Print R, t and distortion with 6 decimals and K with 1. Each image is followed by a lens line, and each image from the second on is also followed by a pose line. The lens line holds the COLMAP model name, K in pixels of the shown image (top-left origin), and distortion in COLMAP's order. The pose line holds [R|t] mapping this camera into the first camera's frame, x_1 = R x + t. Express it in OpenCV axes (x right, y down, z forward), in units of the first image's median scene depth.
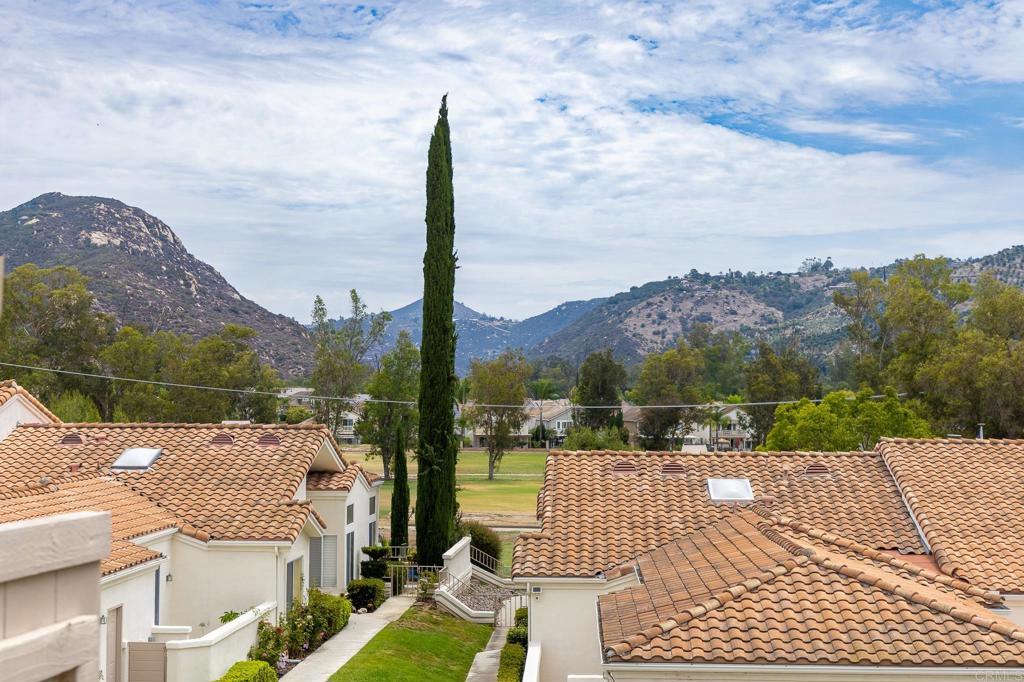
lens RADIAL K [[1550.2, 0, 508.7], [0, 1550.2, 341.9], [0, 0, 1]] dist [-0.018151, 0.000000]
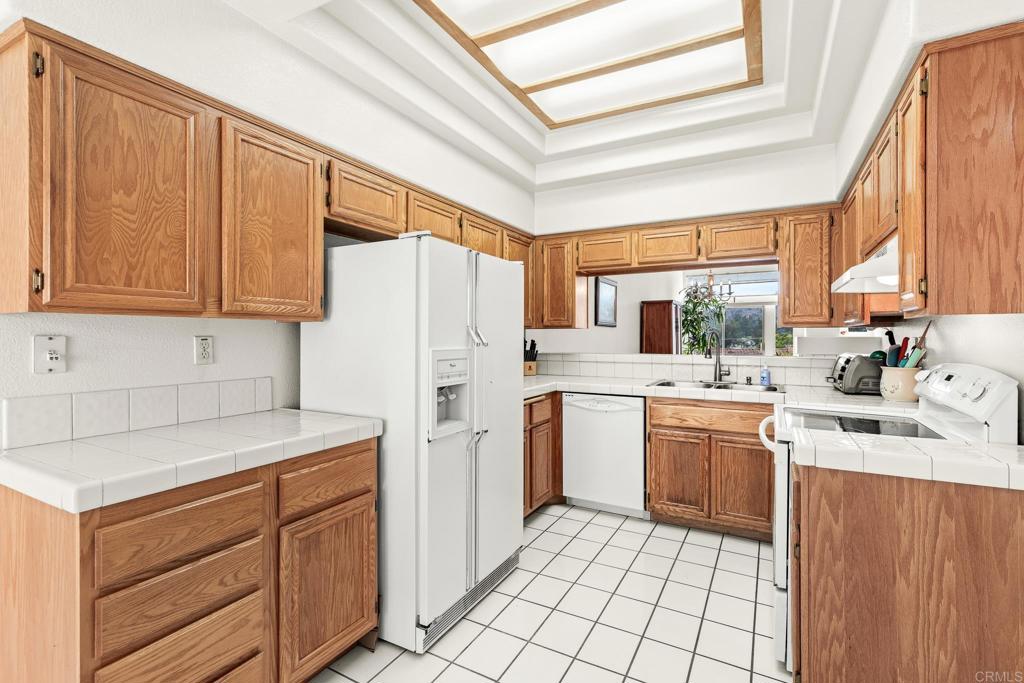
lens RADIAL K [[458.2, 0, 516.3], [0, 458.2, 338.1], [0, 0, 1]] dist [0.006301, -0.000899]
pose [[0.946914, -0.001489, -0.321483, -0.025987], [0.013469, 0.999295, 0.035044, -0.005327], [0.321204, -0.037514, 0.946267, -0.219091]]
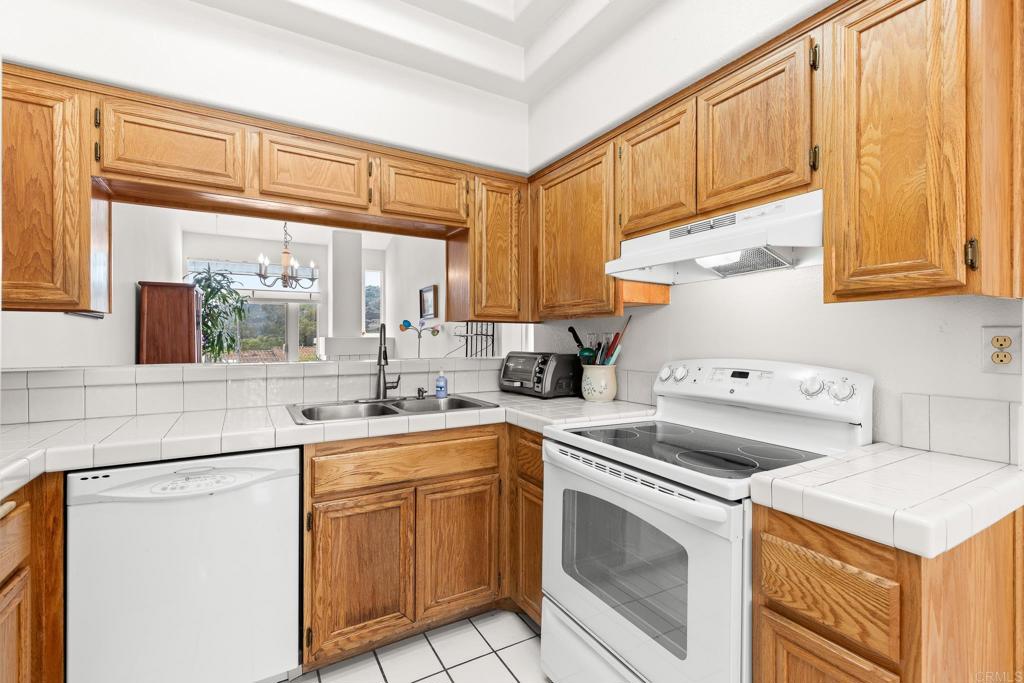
lens RADIAL K [[458.2, 0, 514.0], [0, 458.2, 338.6], [0, 0, 1]] dist [0.006301, -0.000899]
pose [[0.759406, -0.003084, 0.650610, -0.037121], [-0.020242, 0.999393, 0.028364, -0.003972], [-0.650303, -0.034709, 0.758882, -0.193579]]
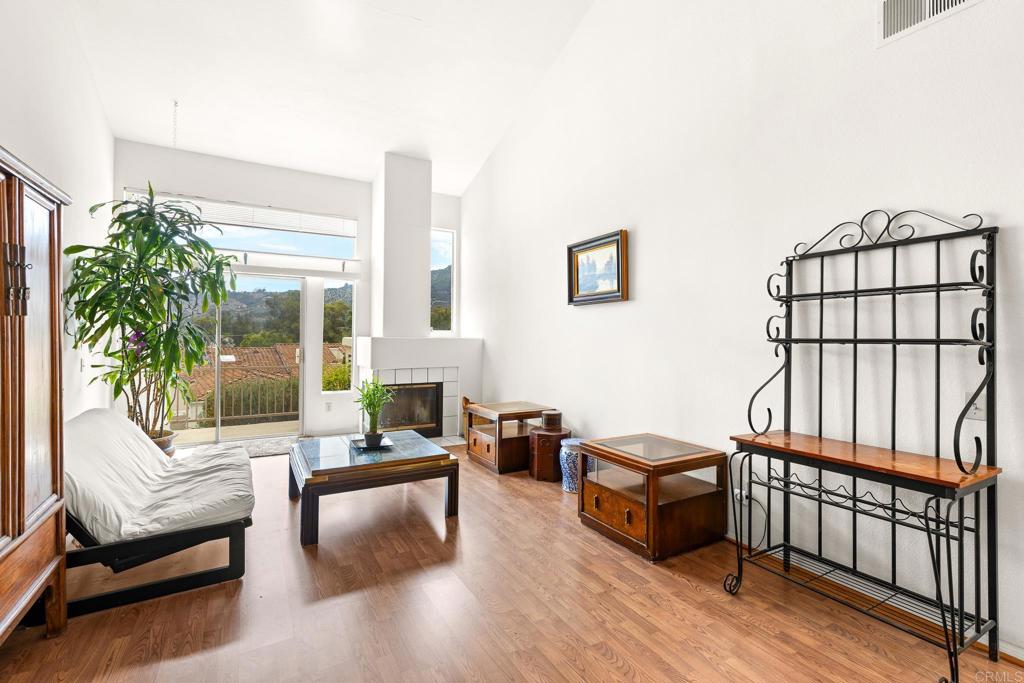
lens RADIAL K [[458.2, 0, 513.6], [0, 458.2, 330.3], [0, 0, 1]] dist [0.006301, -0.000899]
pose [[0.763104, 0.011768, 0.646168, -0.019793], [-0.029257, 0.999438, 0.016351, -0.002177], [-0.645613, -0.031383, 0.763020, -0.115275]]
